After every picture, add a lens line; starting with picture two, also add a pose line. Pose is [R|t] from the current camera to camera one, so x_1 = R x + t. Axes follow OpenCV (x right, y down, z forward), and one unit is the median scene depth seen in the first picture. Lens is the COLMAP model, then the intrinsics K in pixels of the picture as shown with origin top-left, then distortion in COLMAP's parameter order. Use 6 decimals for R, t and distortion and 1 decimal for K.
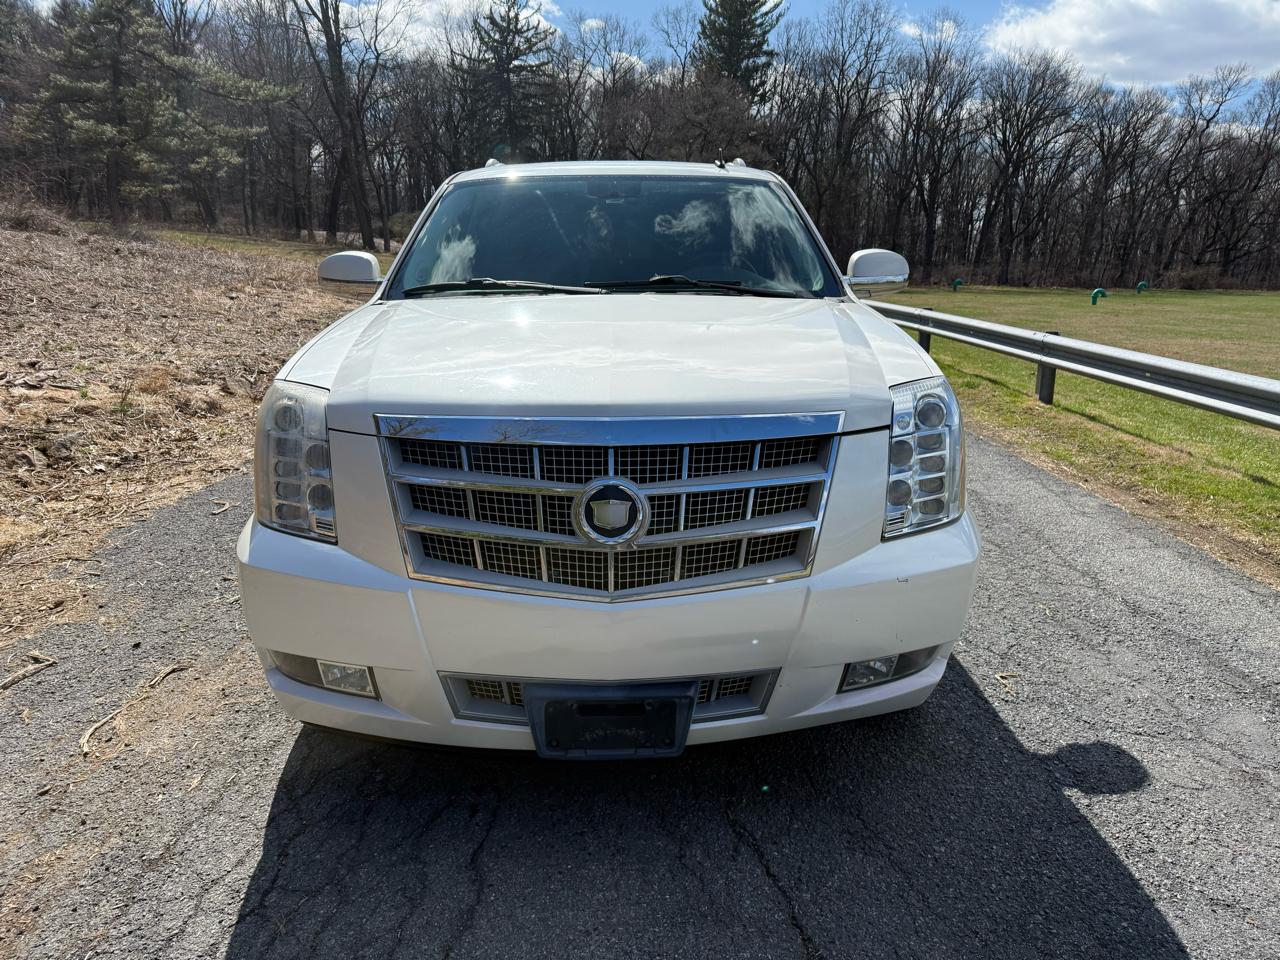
lens RADIAL K [[896.4, 0, 638.5], [0, 896.4, 474.9], [0, 0, 1]] dist [0.030201, -0.031945]
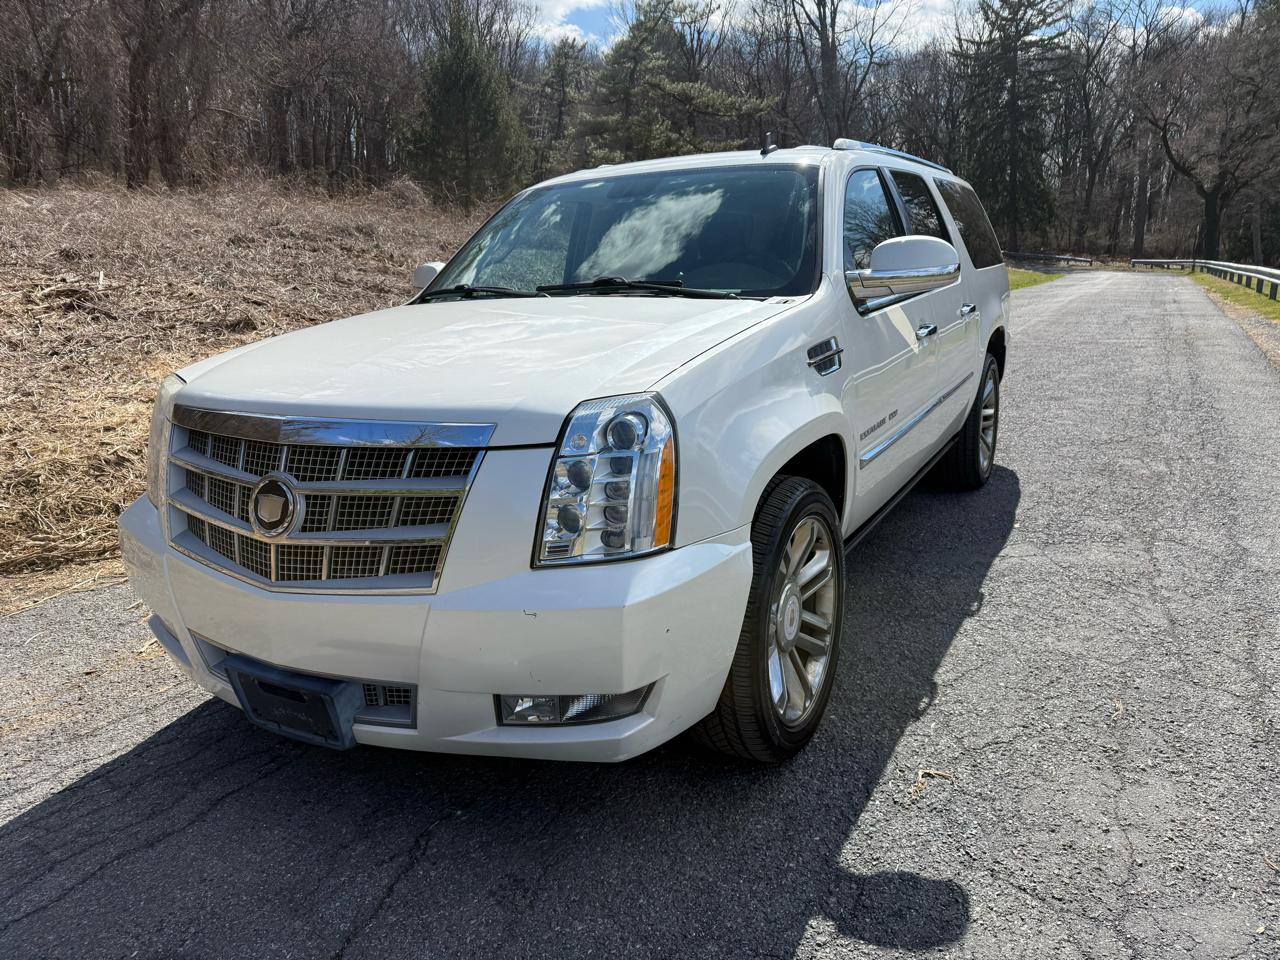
lens RADIAL K [[897.4, 0, 637.8], [0, 897.4, 483.6], [0, 0, 1]] dist [0.010024, -0.007416]
pose [[0.864195, 0.087829, -0.495432, 0.308805], [-0.081969, 0.996068, 0.033599, -0.019792], [0.496435, 0.011574, 0.867996, 0.103705]]
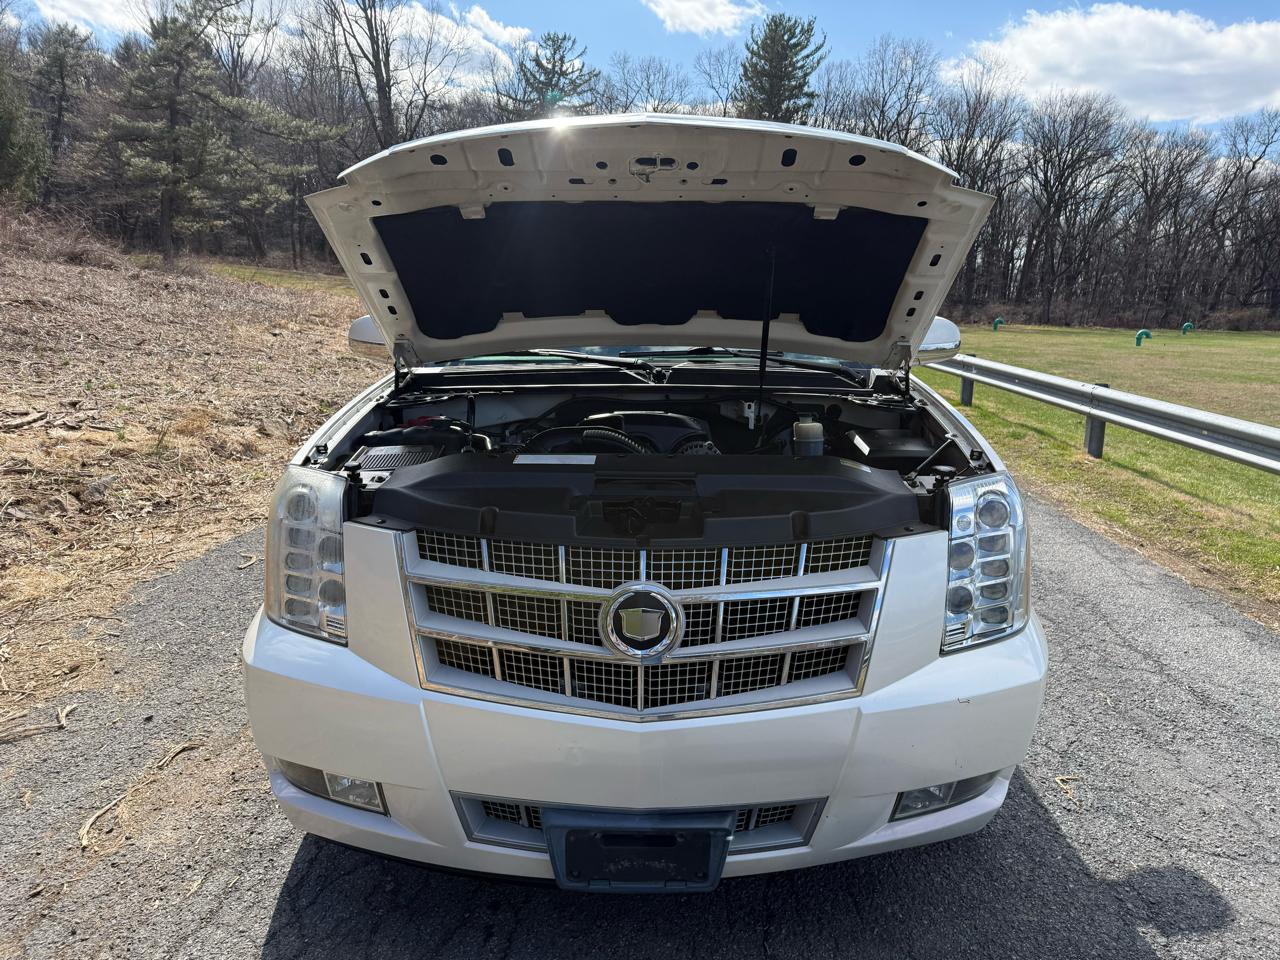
lens RADIAL K [[896.4, 0, 644.9], [0, 896.4, 475.7], [0, 0, 1]] dist [0.025736, -0.025043]
pose [[0.999333, 0.015990, -0.032824, 0.000022], [-0.017169, 0.999205, -0.035971, -0.026474], [0.032222, 0.036510, 0.998814, 0.028074]]
